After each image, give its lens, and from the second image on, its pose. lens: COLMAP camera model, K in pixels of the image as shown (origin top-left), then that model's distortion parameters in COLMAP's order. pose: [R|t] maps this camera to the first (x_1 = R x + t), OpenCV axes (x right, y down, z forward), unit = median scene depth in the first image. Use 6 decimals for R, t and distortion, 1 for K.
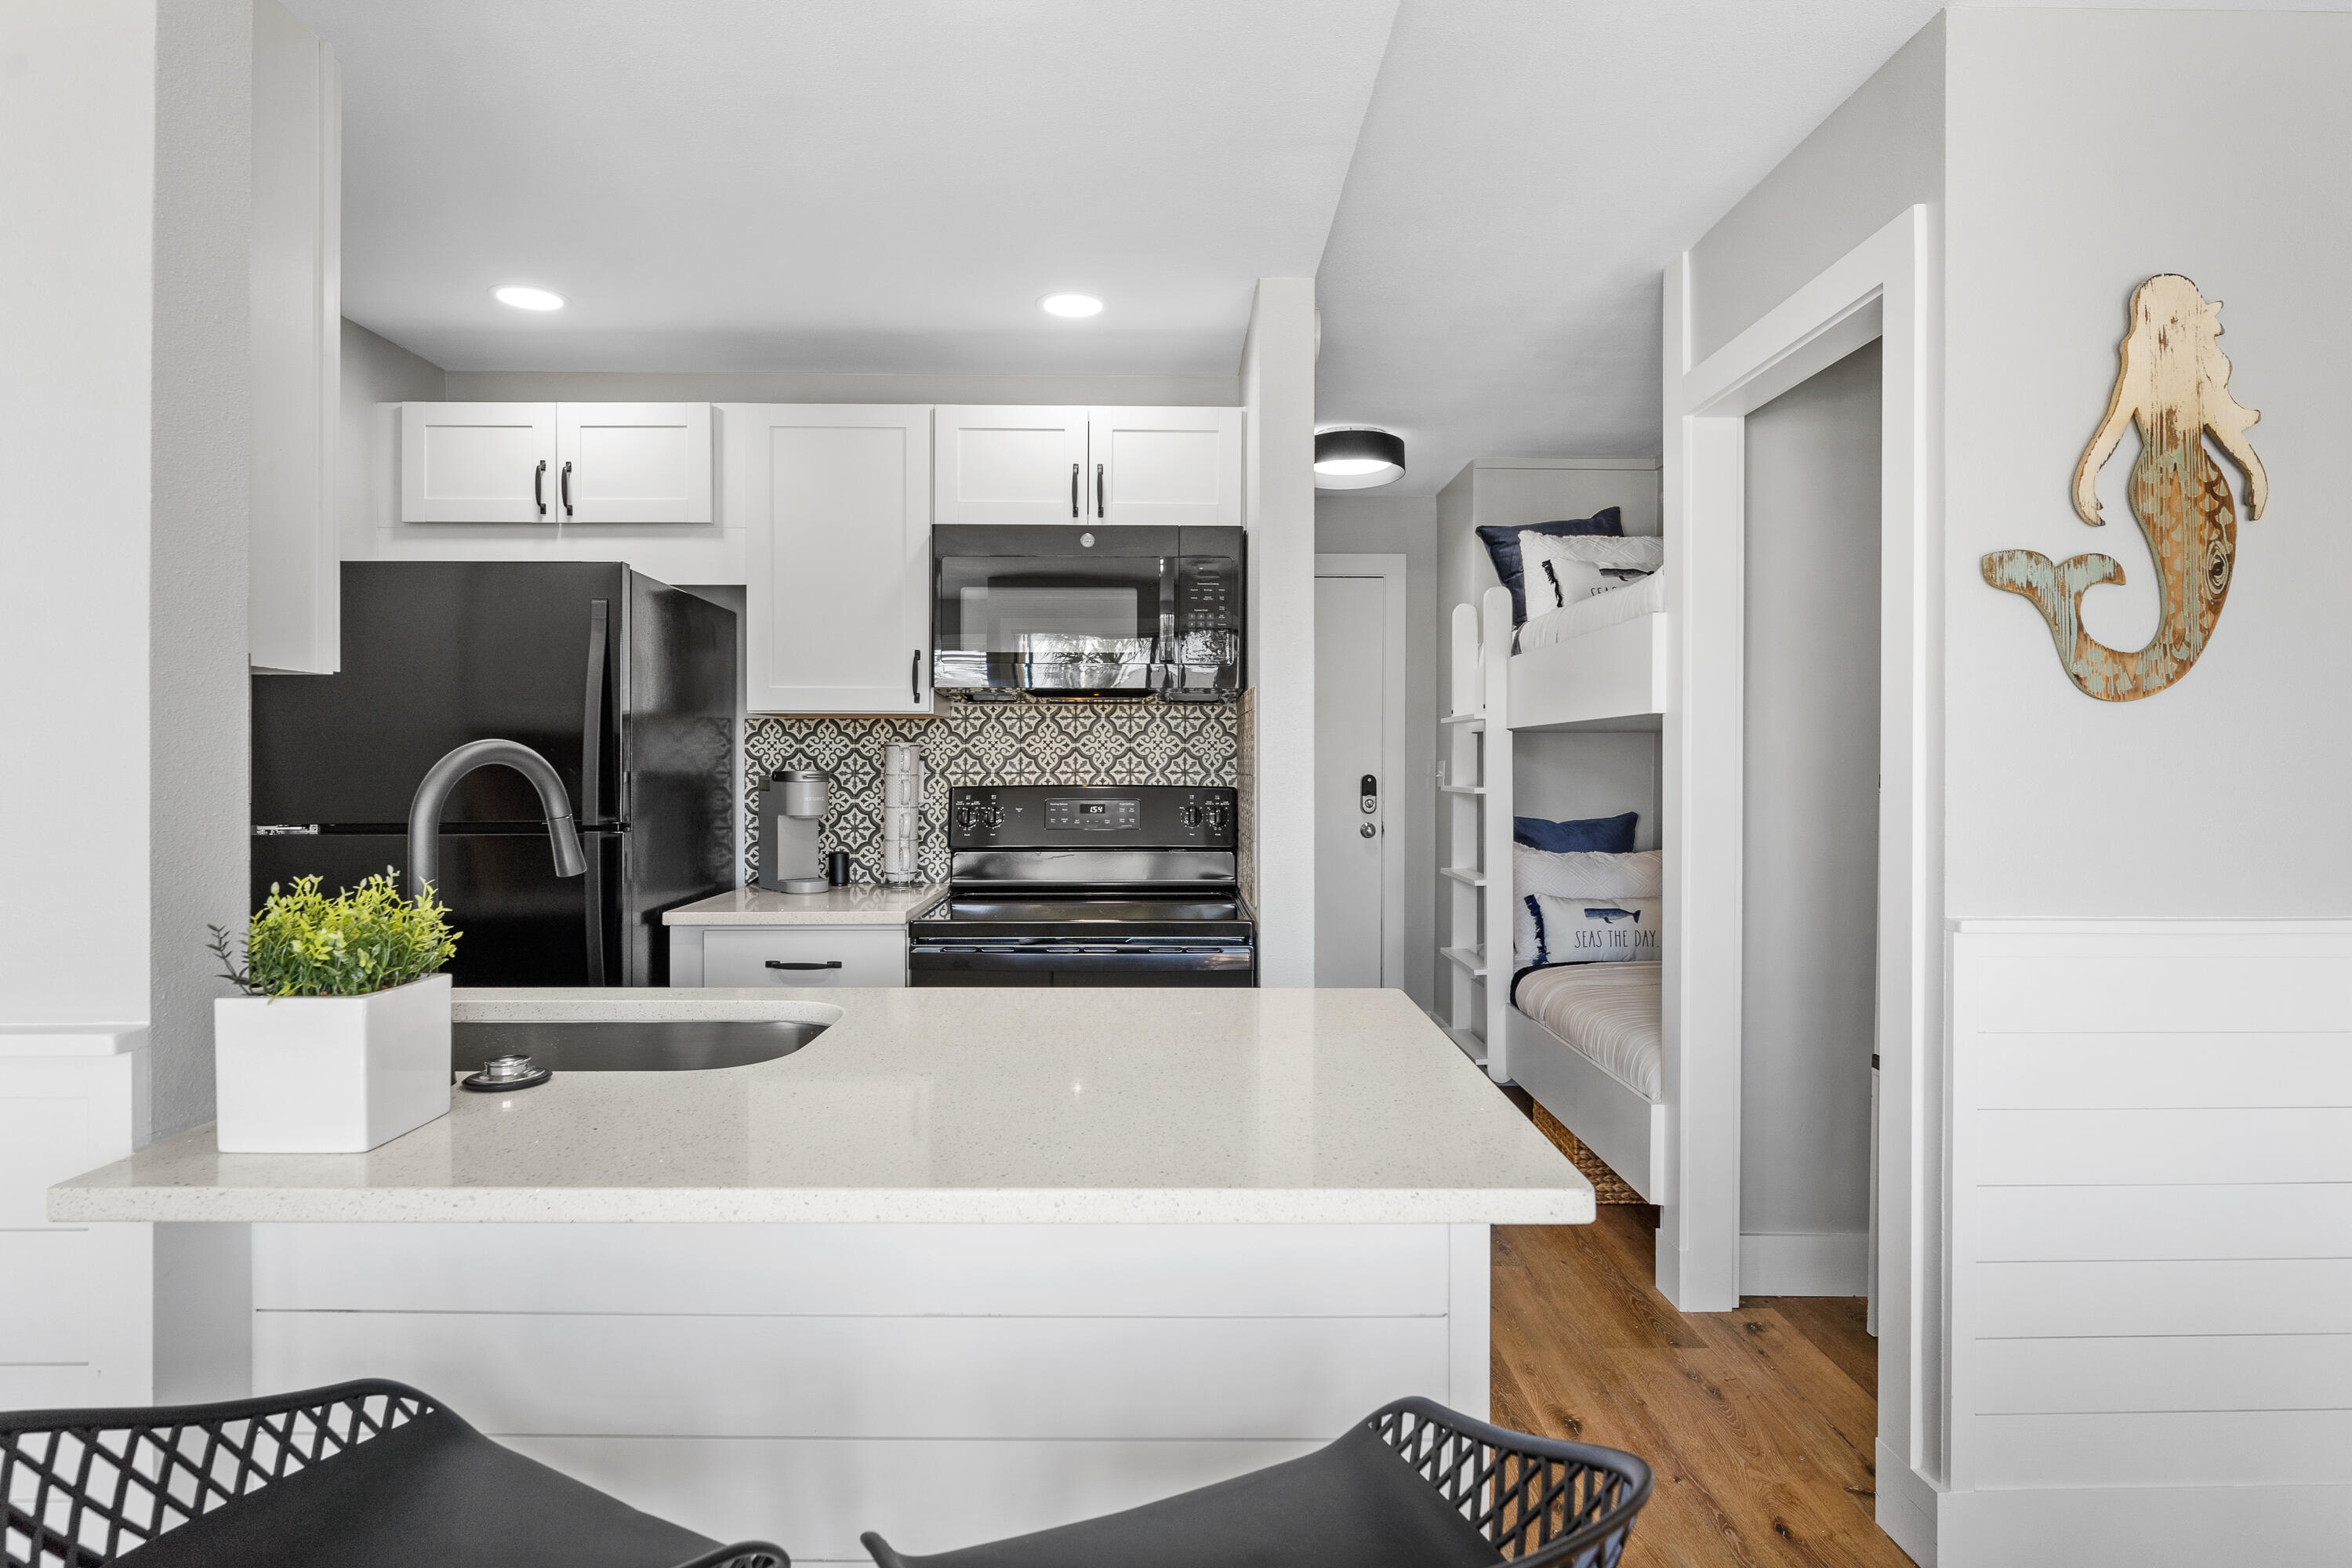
lens RADIAL K [[1261.1, 0, 1183.1], [0, 1261.1, 767.5], [0, 0, 1]] dist [-0.004471, 0.000835]
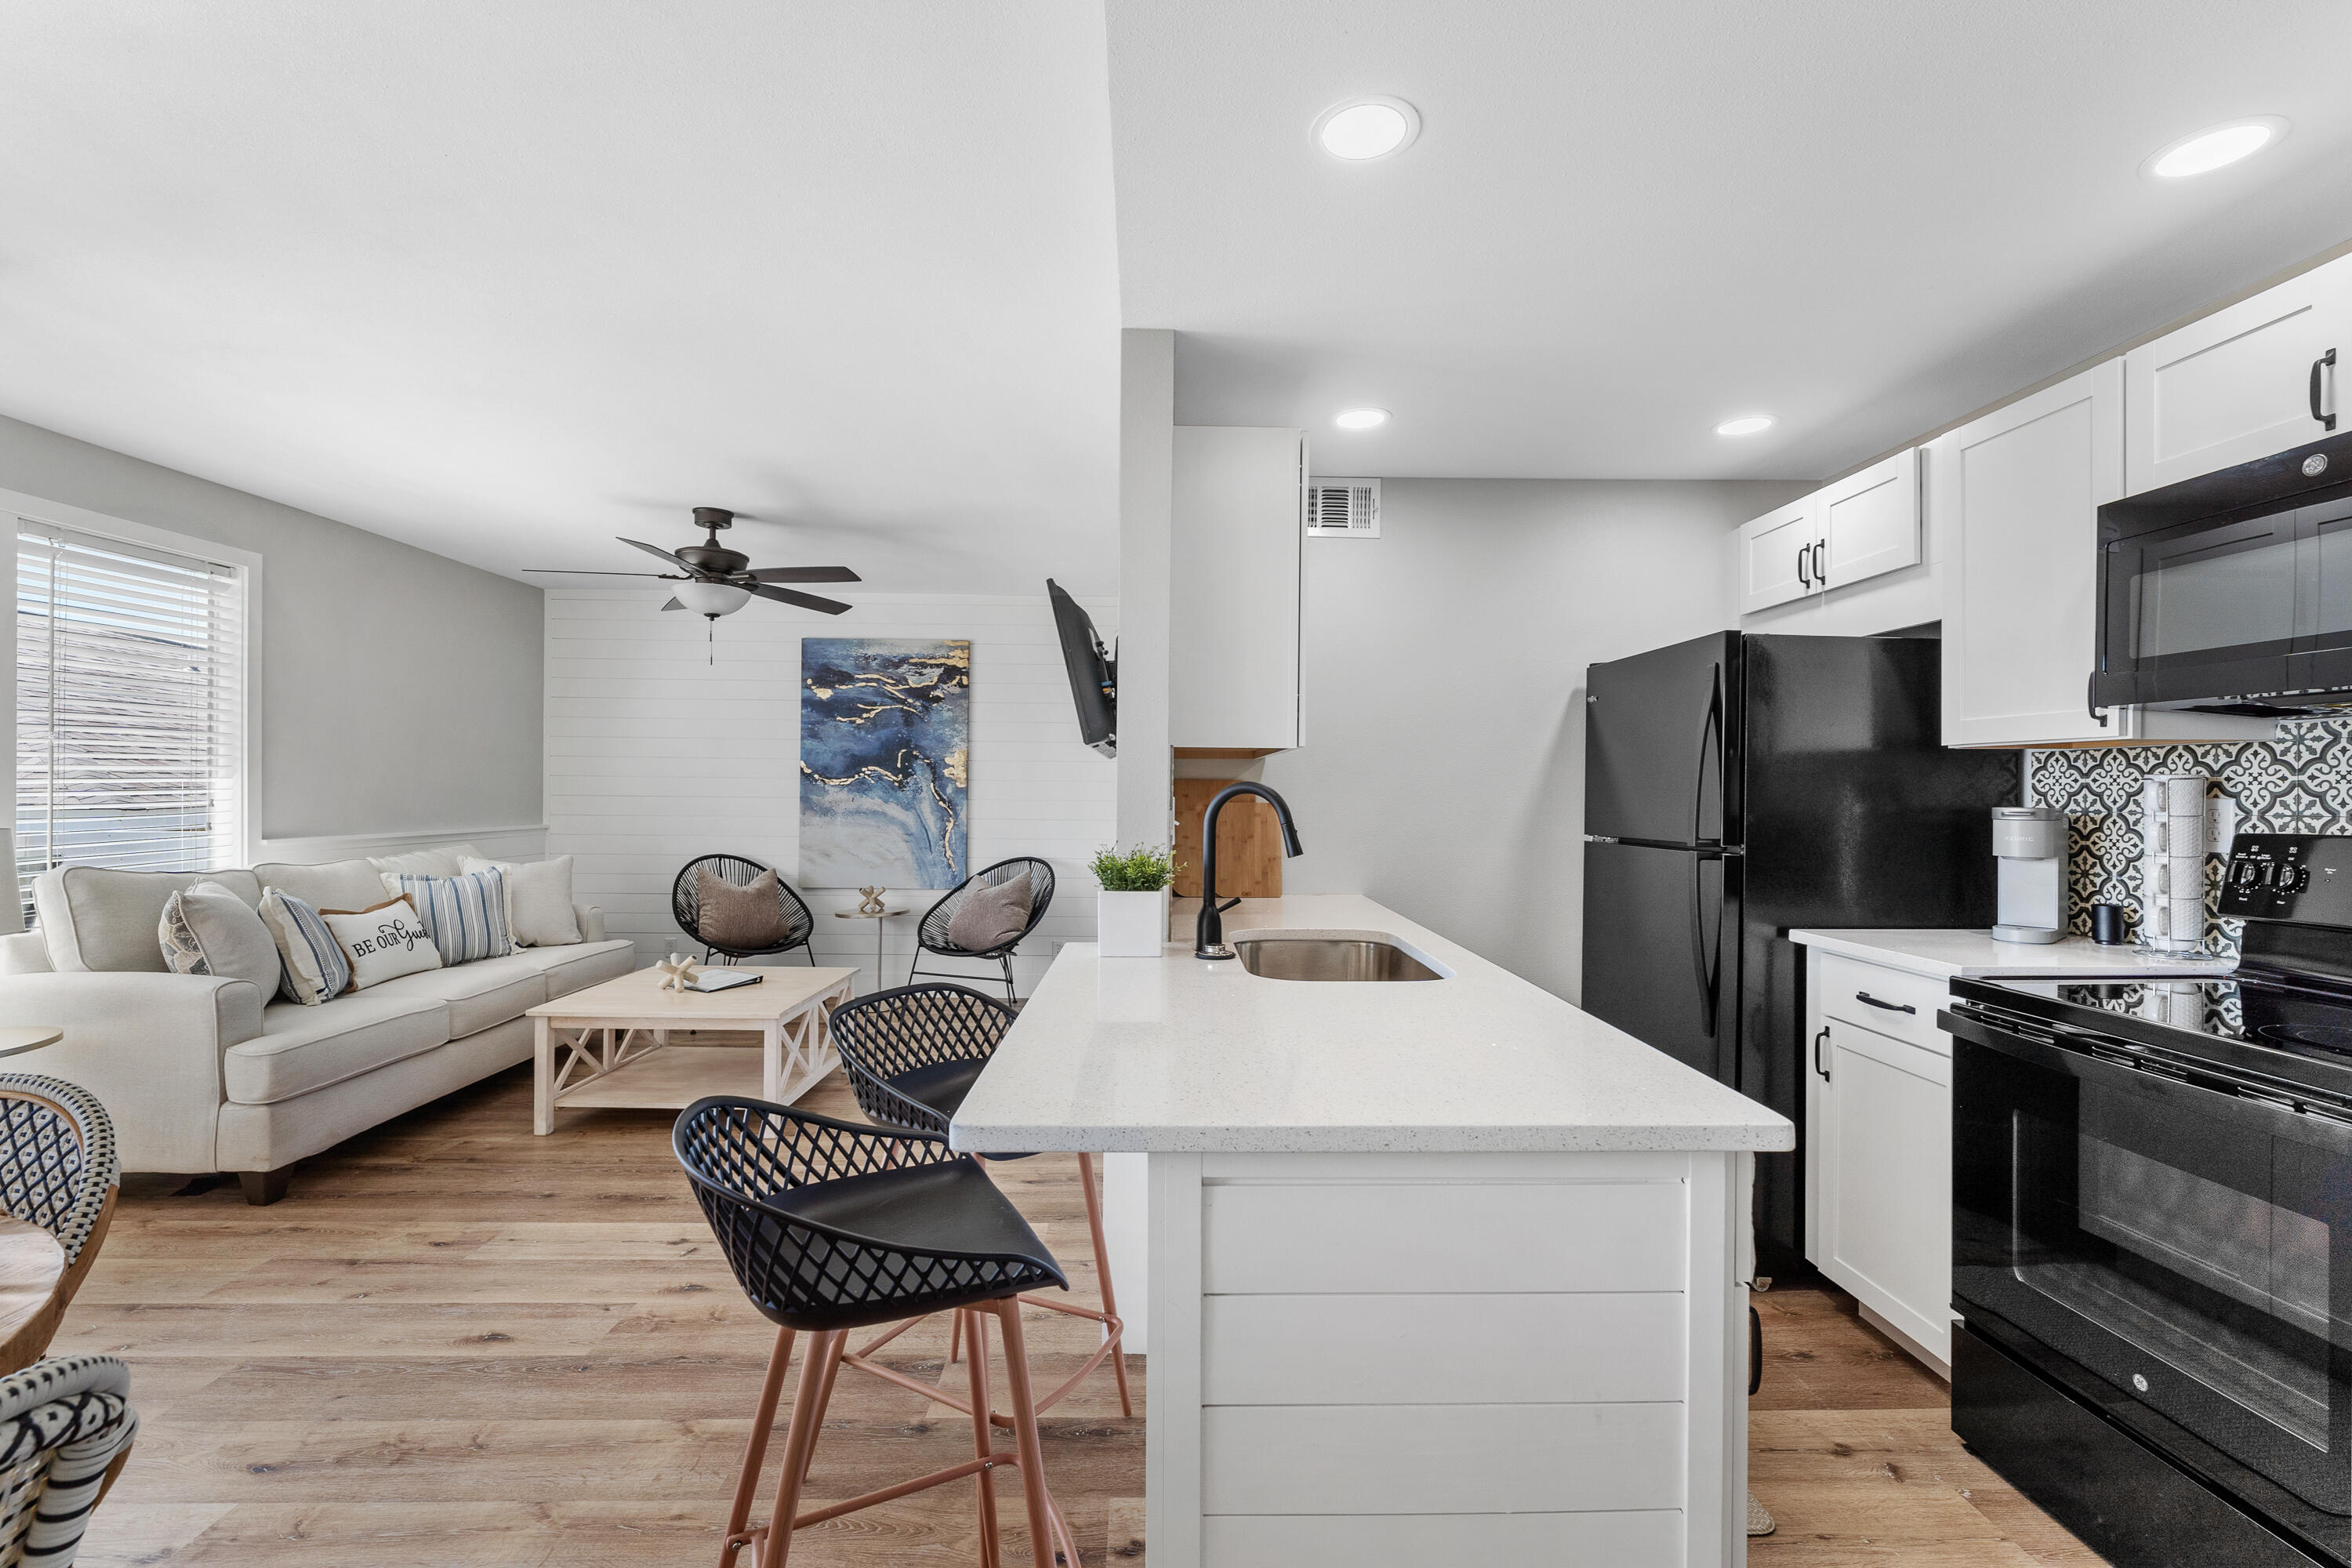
lens RADIAL K [[1008.0, 0, 1175.0], [0, 1008.0, 788.5], [0, 0, 1]] dist [-0.004917, 0.001659]
pose [[0.005805, -0.002891, -0.999979, 0.436109], [-0.011532, 0.999929, -0.002958, -0.002332], [0.999917, 0.011549, 0.005771, 0.396236]]
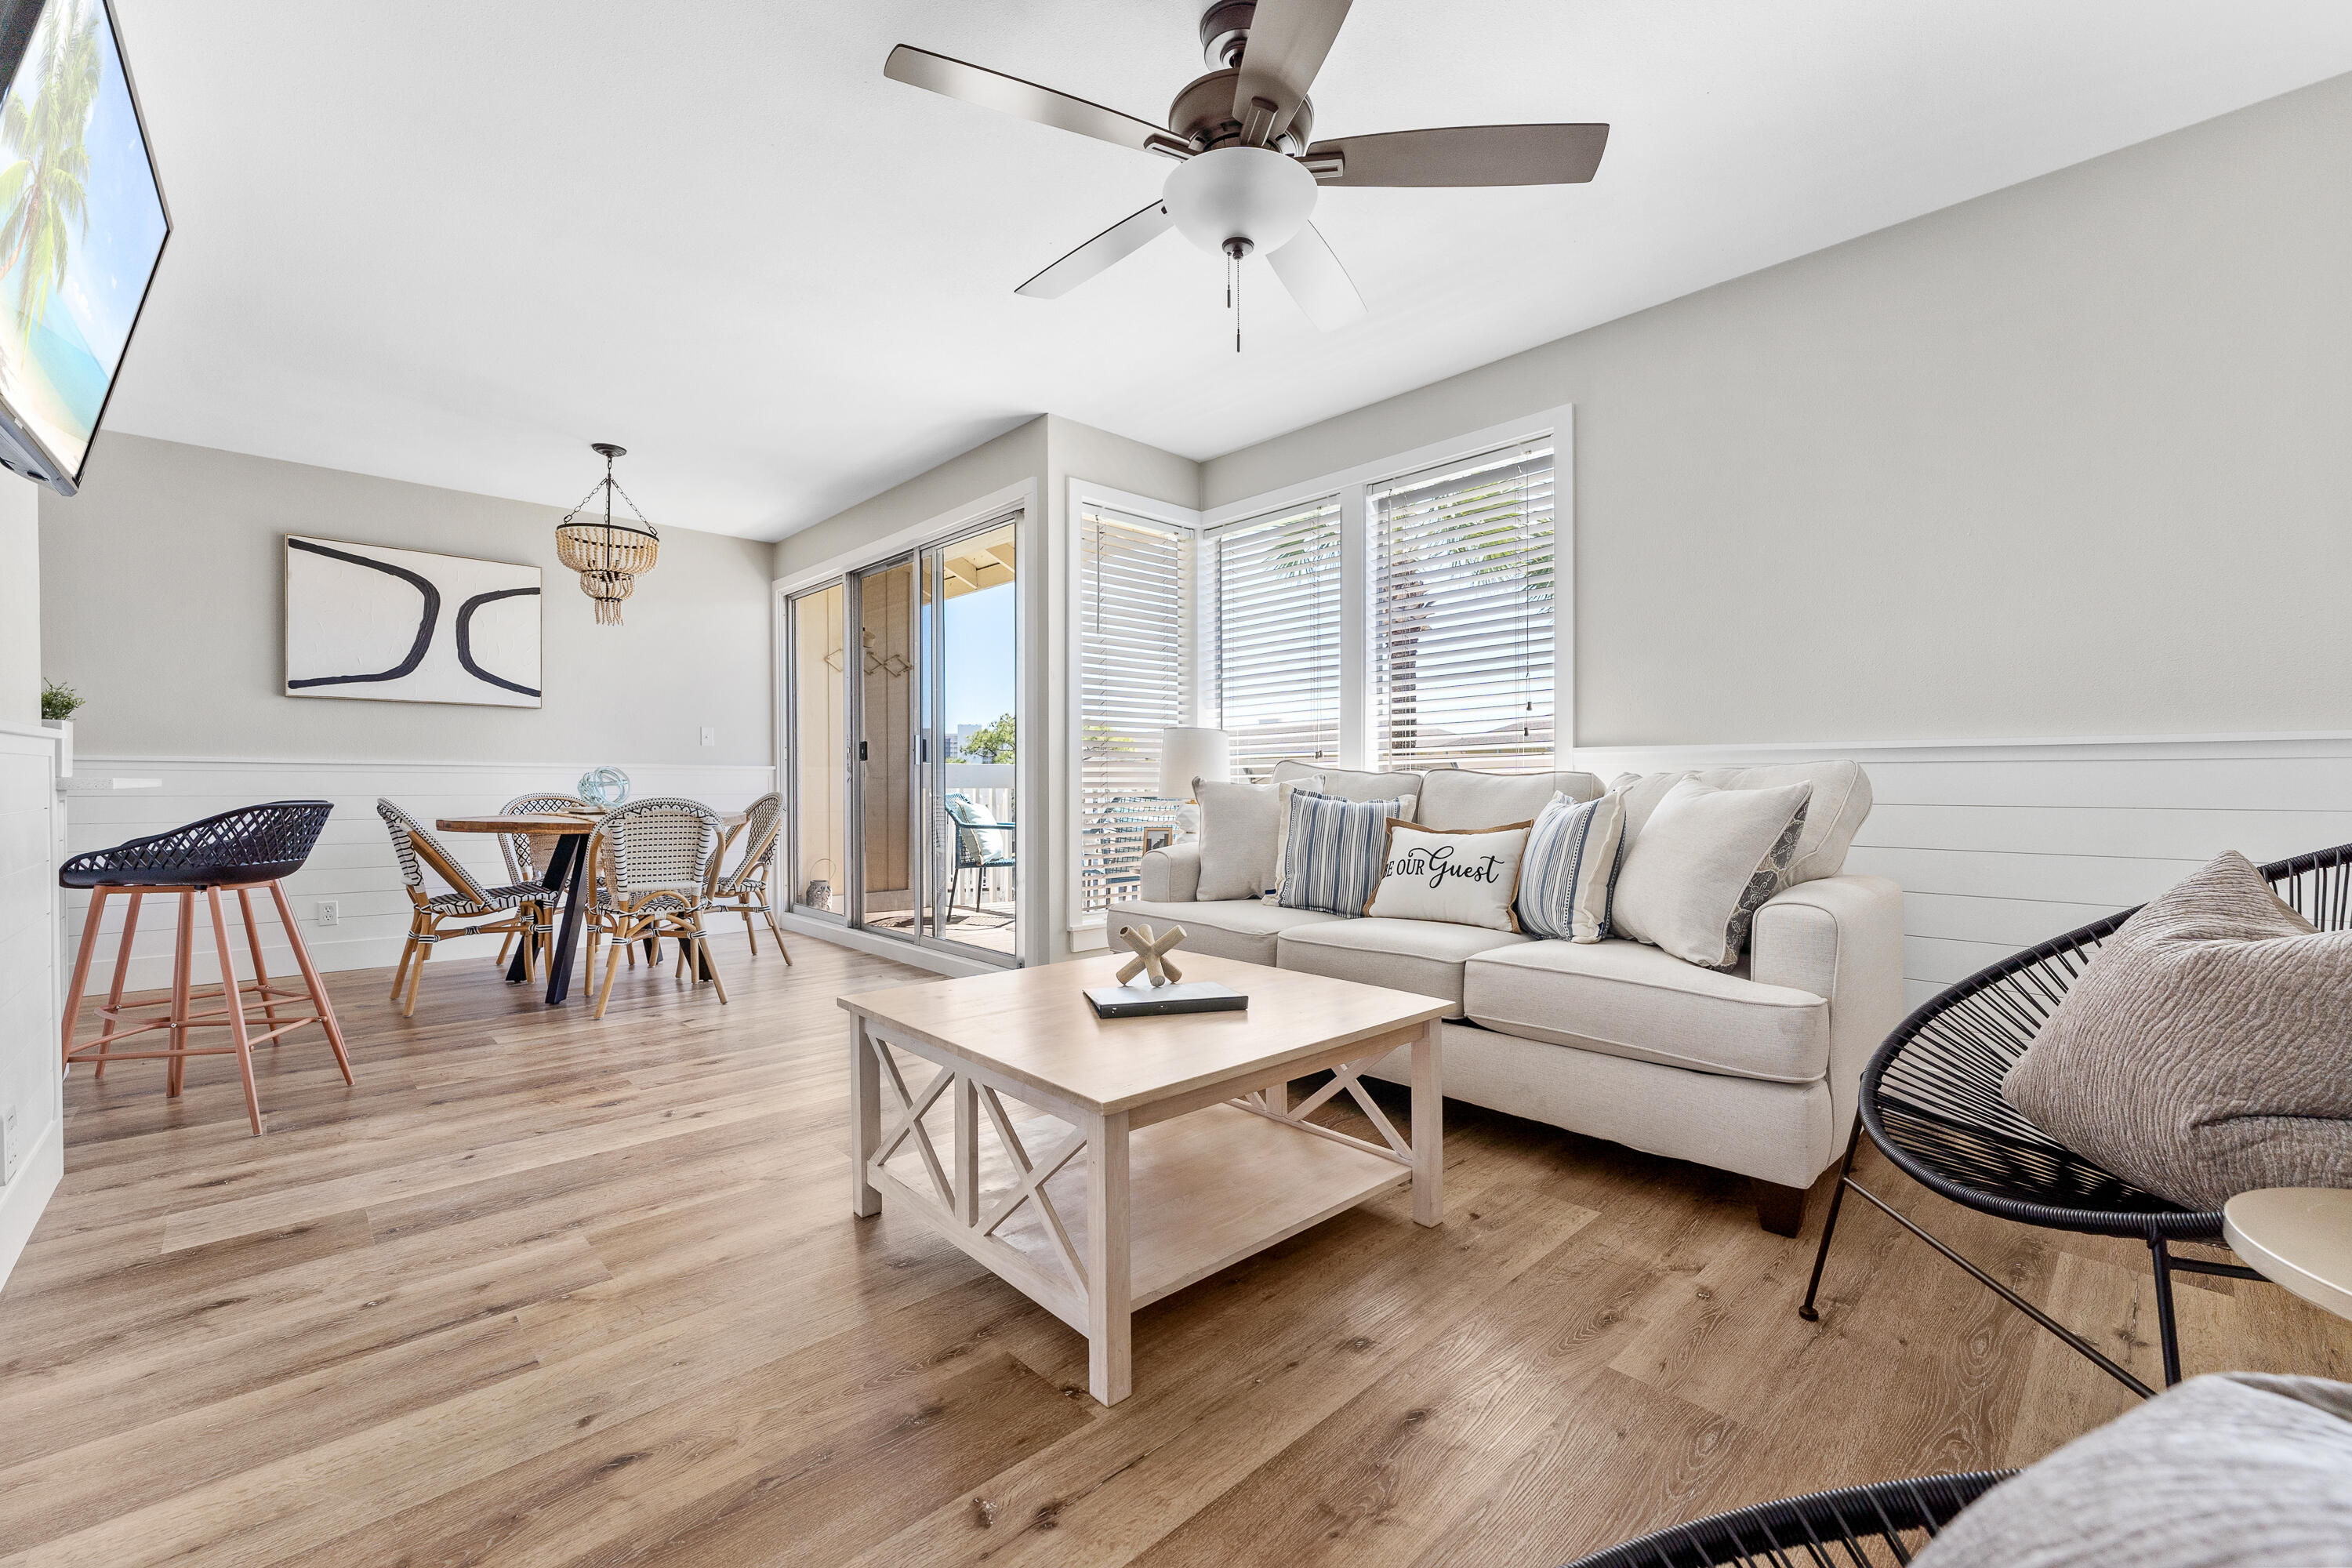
lens RADIAL K [[965.6, 0, 1180.1], [0, 965.6, 790.0], [0, 0, 1]] dist [-0.005982, 0.001040]
pose [[-0.679225, -0.008564, 0.733880, -1.383580], [0.001078, 0.999919, 0.012666, 0.107946], [-0.733929, 0.009394, -0.679161, 0.230143]]
